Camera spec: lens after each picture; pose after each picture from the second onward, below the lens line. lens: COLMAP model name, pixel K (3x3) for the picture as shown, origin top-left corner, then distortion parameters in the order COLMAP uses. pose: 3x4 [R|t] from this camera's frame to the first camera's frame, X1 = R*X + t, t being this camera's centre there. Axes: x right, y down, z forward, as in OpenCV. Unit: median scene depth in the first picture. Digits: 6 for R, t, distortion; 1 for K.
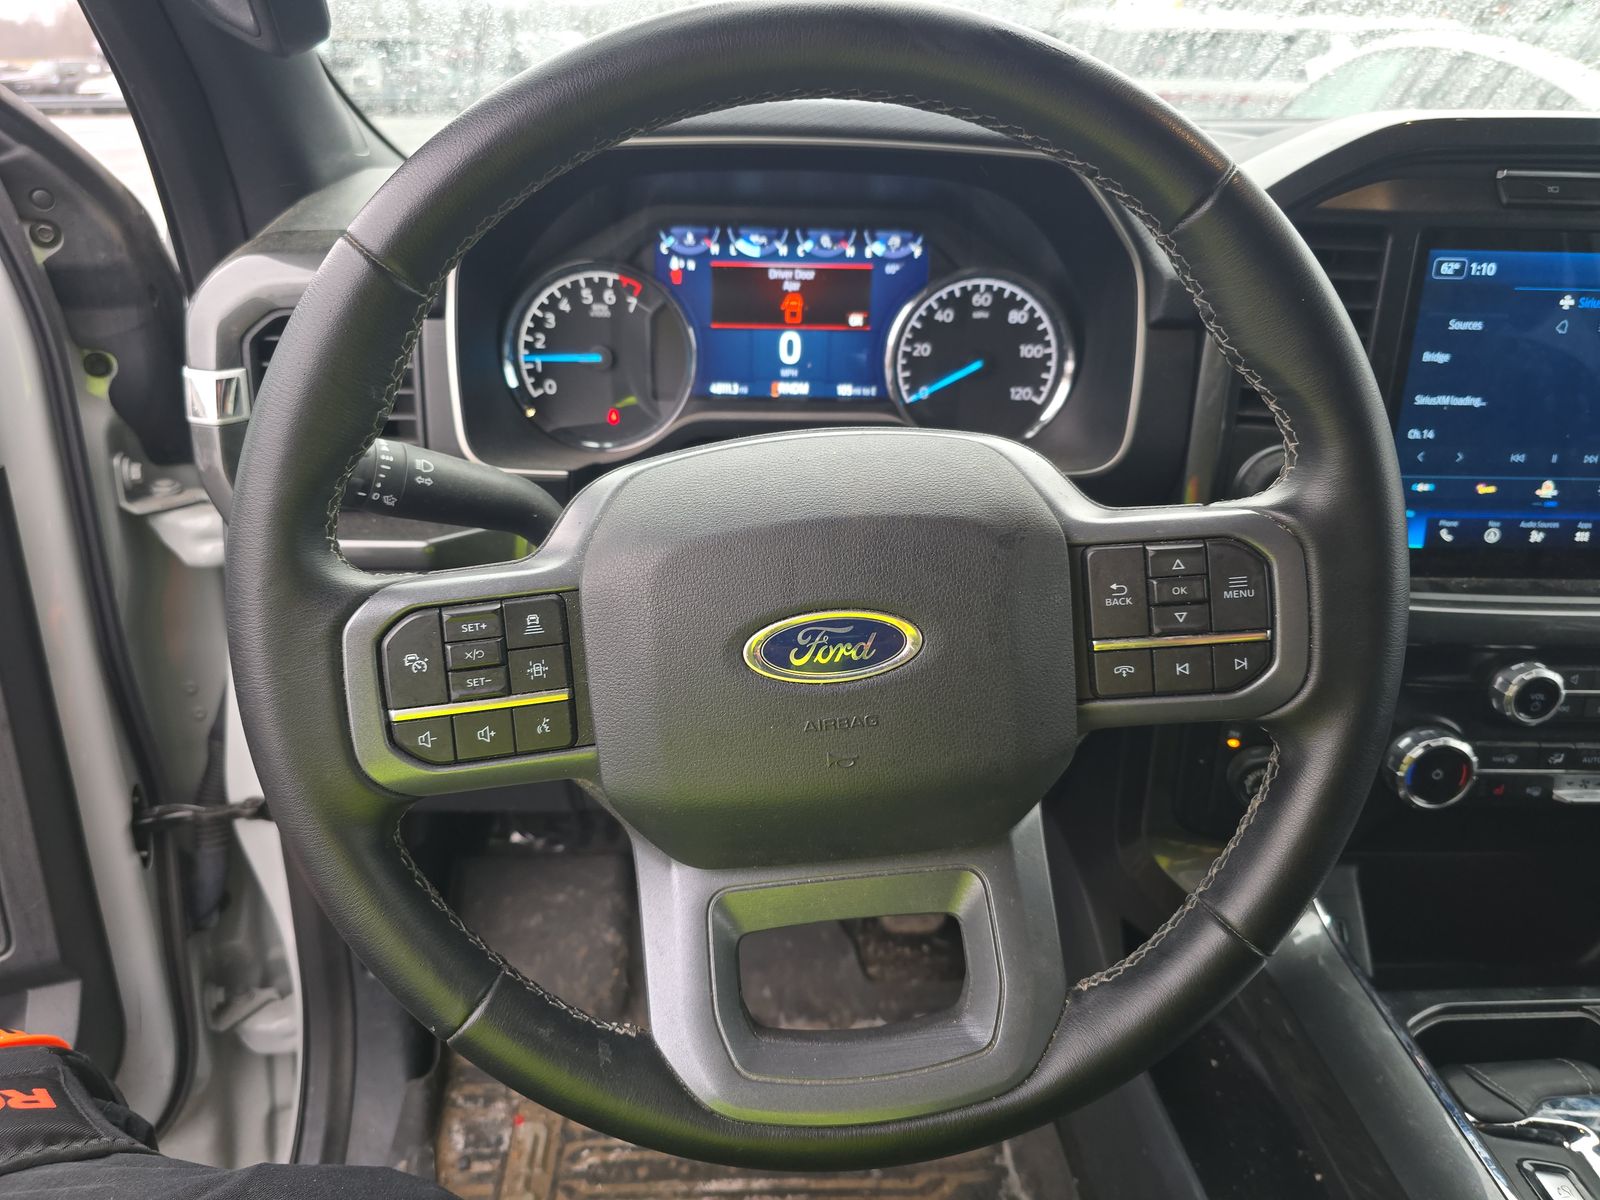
lens RADIAL K [[1112.3, 0, 800.0], [0, 1112.3, 600.0], [0, 0, 1]] dist [0.041047, -0.000205]
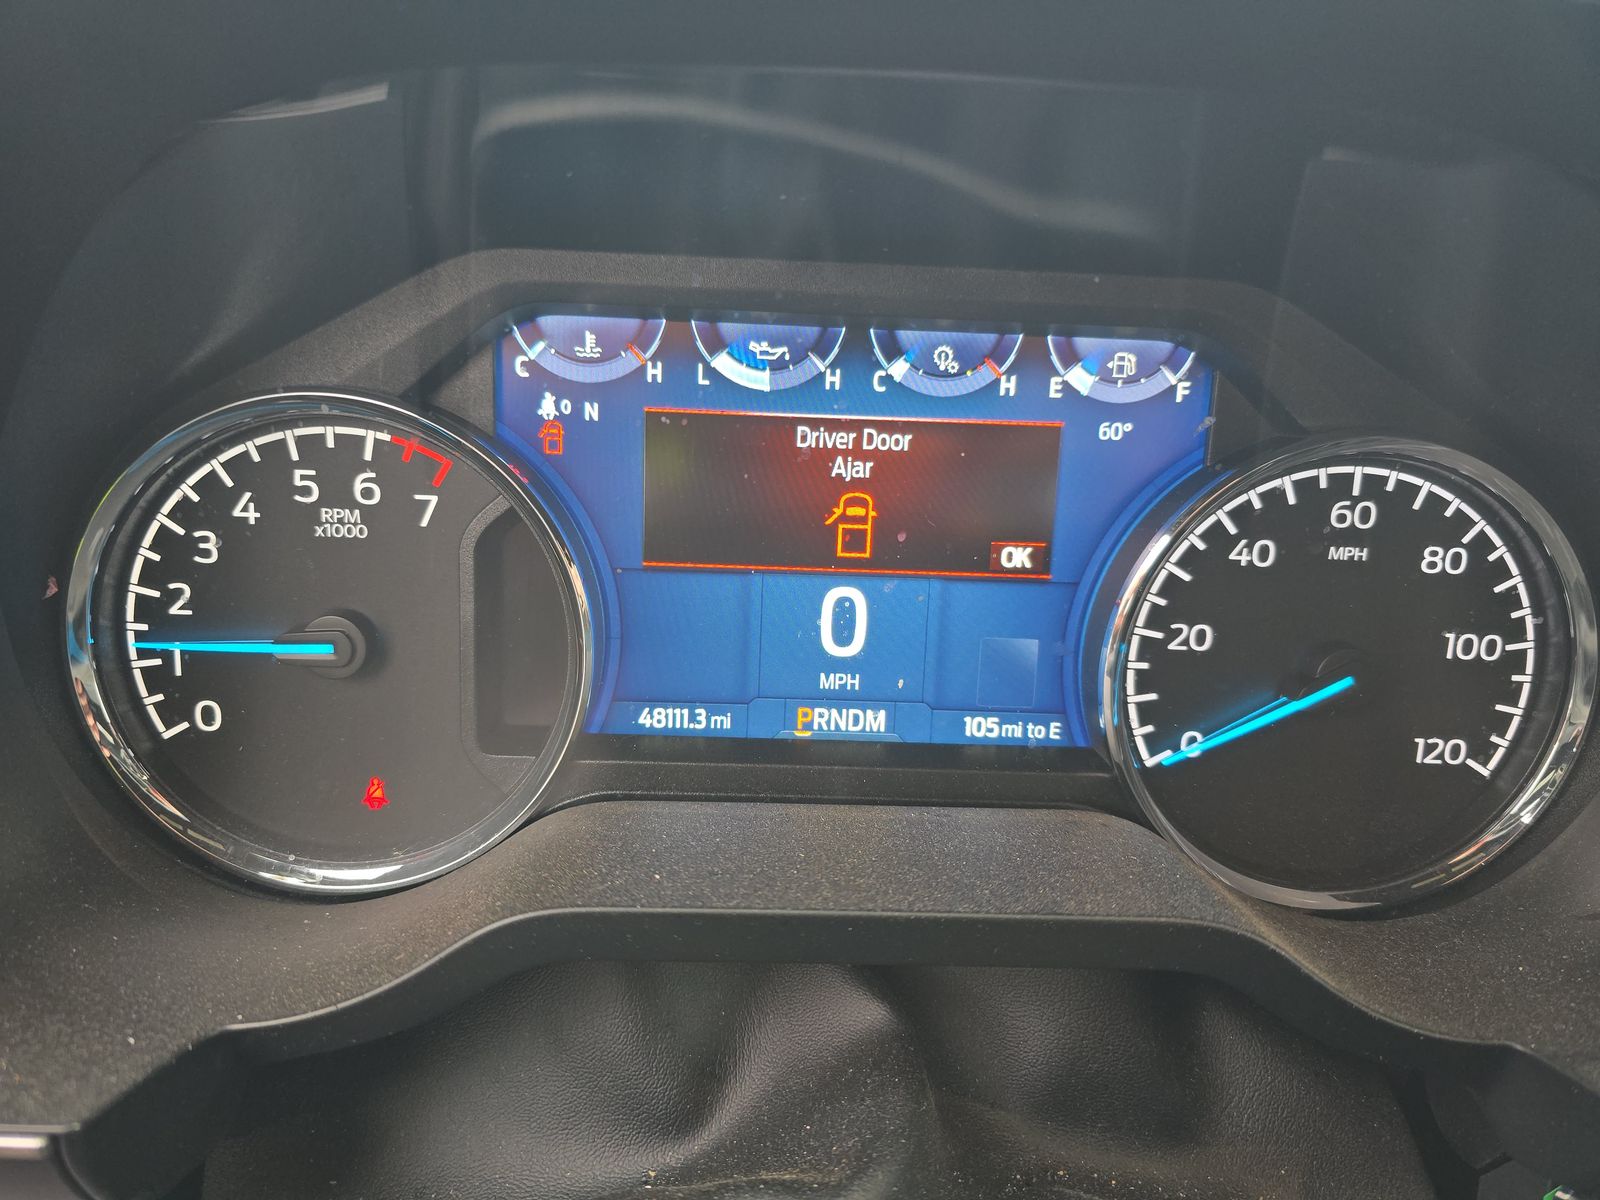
lens RADIAL K [[1065.3, 0, 800.0], [0, 1065.3, 600.0], [0, 0, 1]] dist [-0.005438, -0.001708]
pose [[0.999704, 0.018208, 0.016146, -0.030914], [-0.015762, 0.989960, -0.140469, -0.185569], [-0.018541, 0.140173, 0.989953, 0.646094]]
